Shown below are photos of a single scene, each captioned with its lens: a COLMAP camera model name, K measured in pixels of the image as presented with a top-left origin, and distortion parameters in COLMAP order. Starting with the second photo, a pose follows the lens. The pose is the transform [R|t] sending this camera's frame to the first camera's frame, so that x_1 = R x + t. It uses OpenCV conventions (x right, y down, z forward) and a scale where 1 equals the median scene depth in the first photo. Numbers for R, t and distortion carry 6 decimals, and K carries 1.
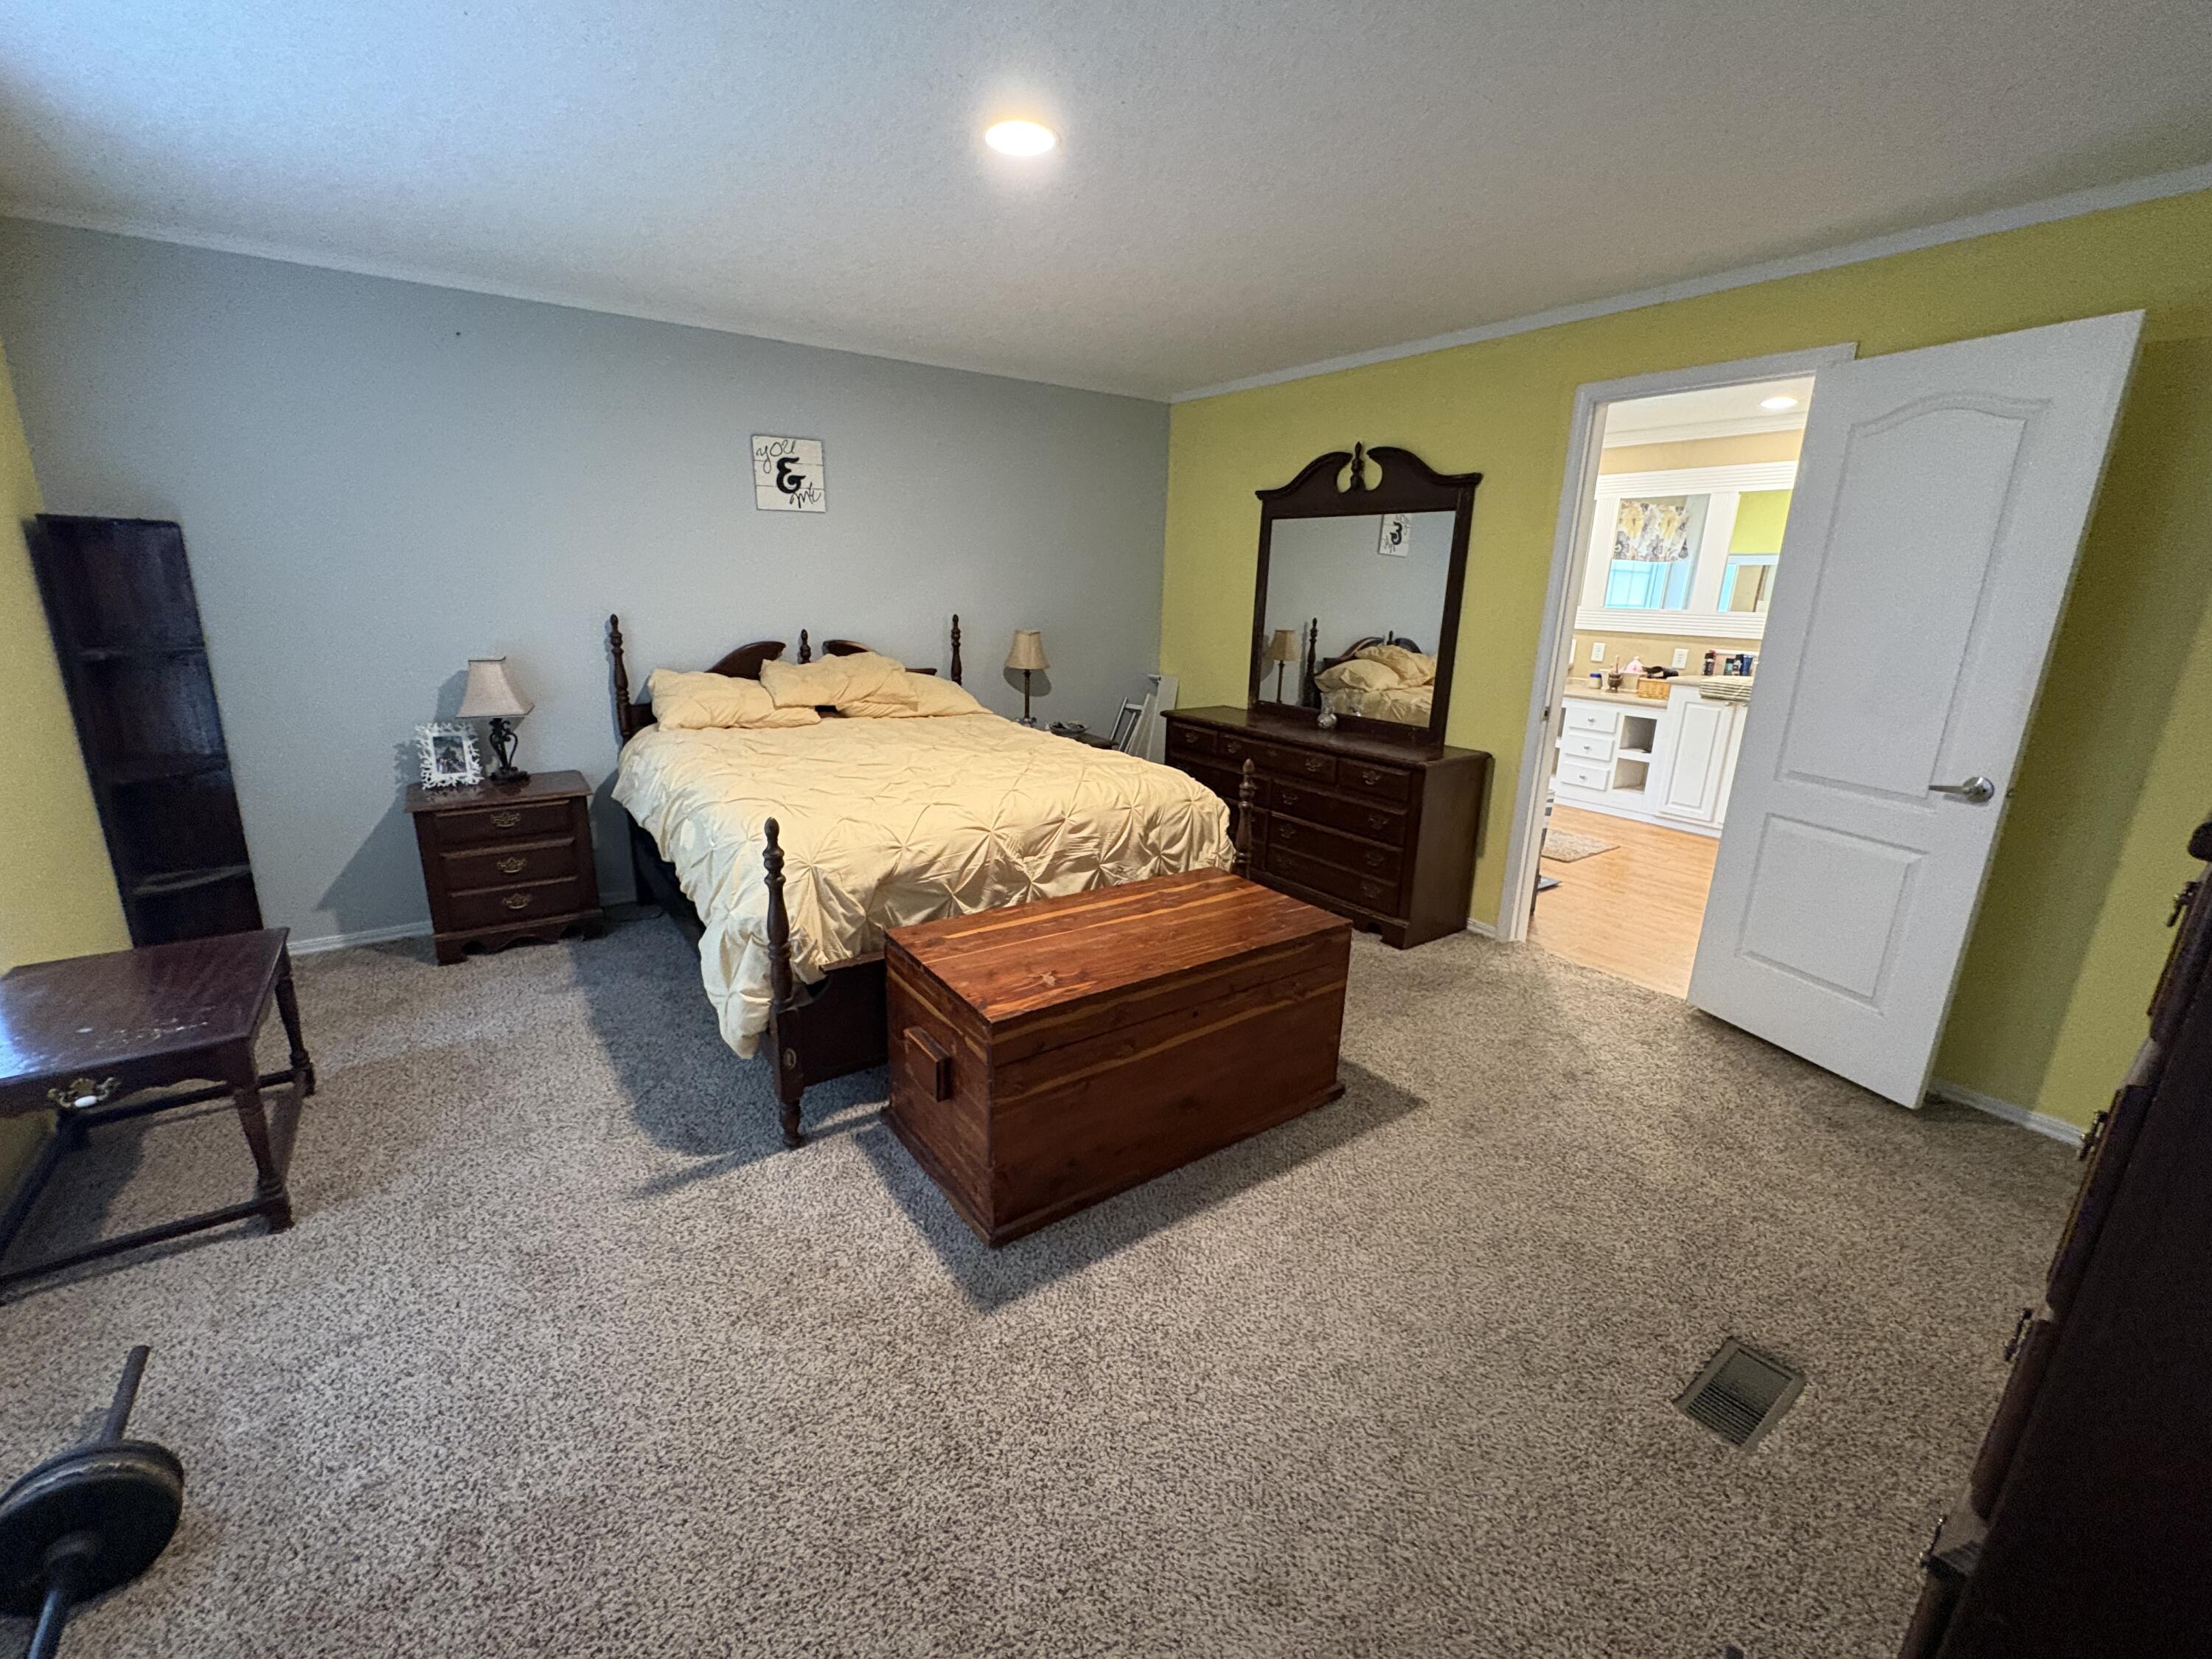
lens RADIAL K [[926.7, 0, 1101.6], [0, 926.7, 832.0], [0, 0, 1]] dist [0.002730, 0.000336]
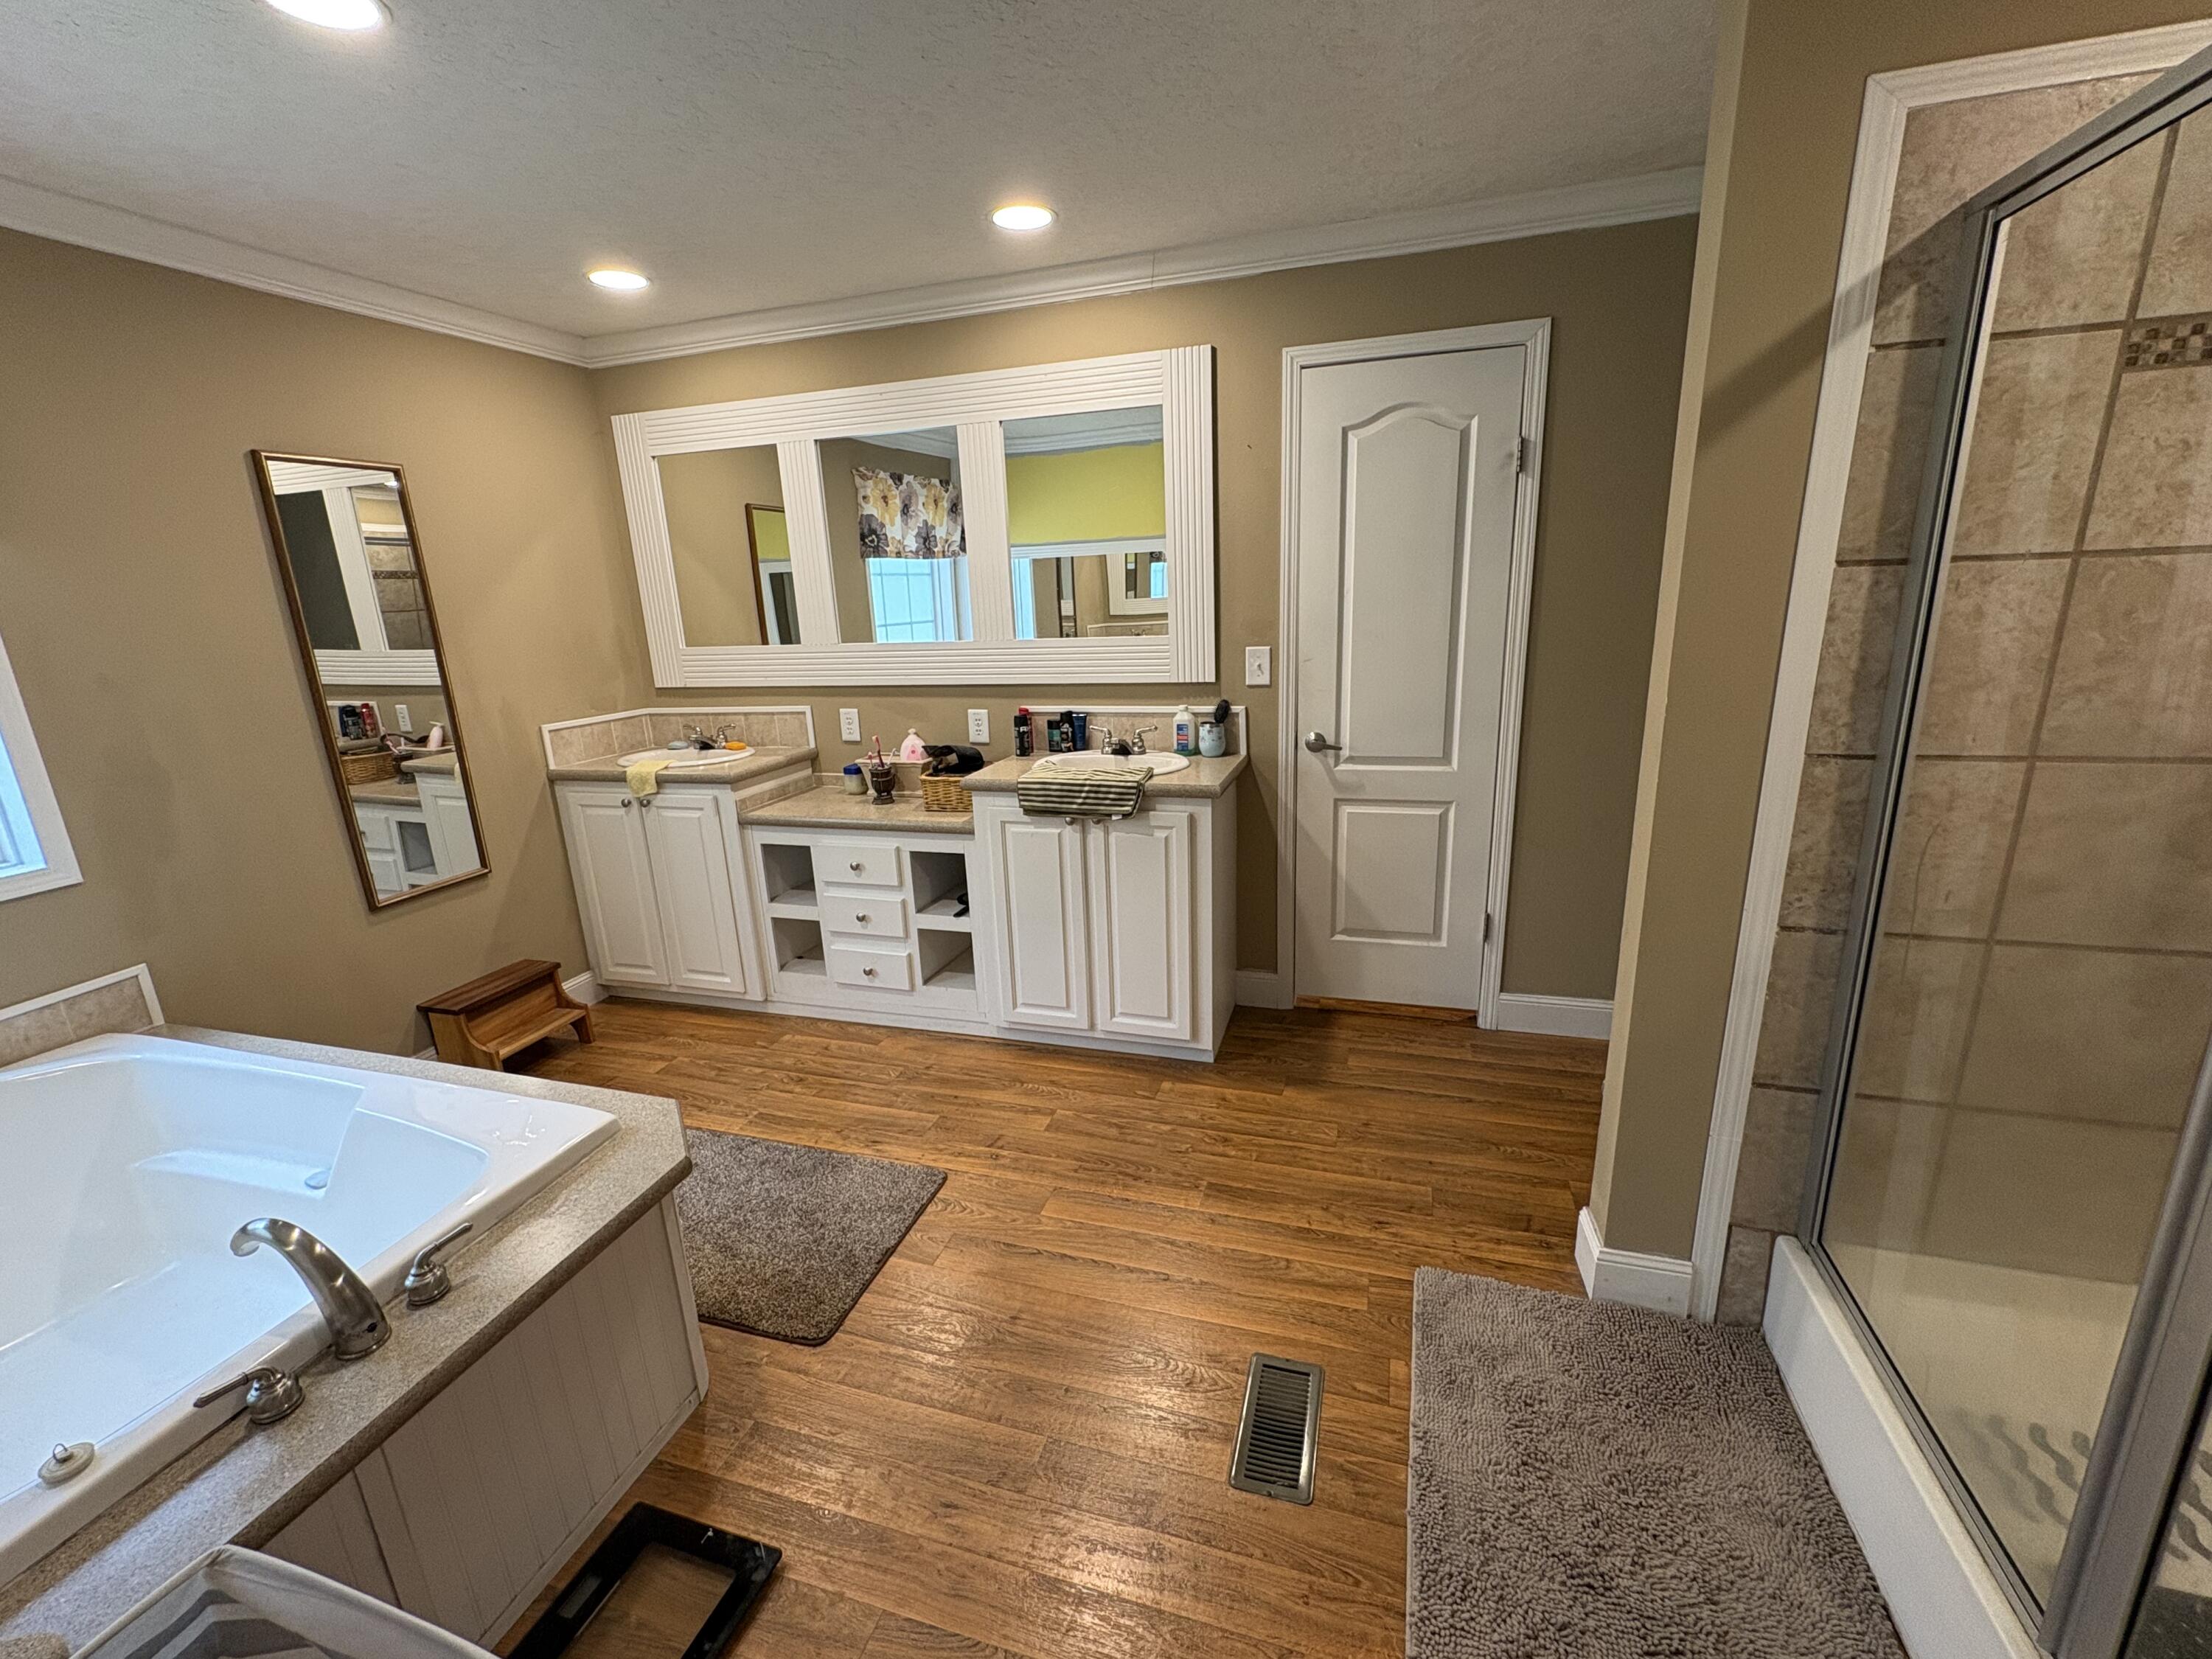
lens RADIAL K [[926.7, 0, 1107.1], [0, 926.7, 831.5], [0, 0, 1]] dist [0.002730, 0.000336]
pose [[0.794988, -0.209131, 0.569437, 0.358108], [0.217152, 0.974600, 0.054766, -0.140304], [-0.566427, 0.080116, 0.820209, 0.510361]]
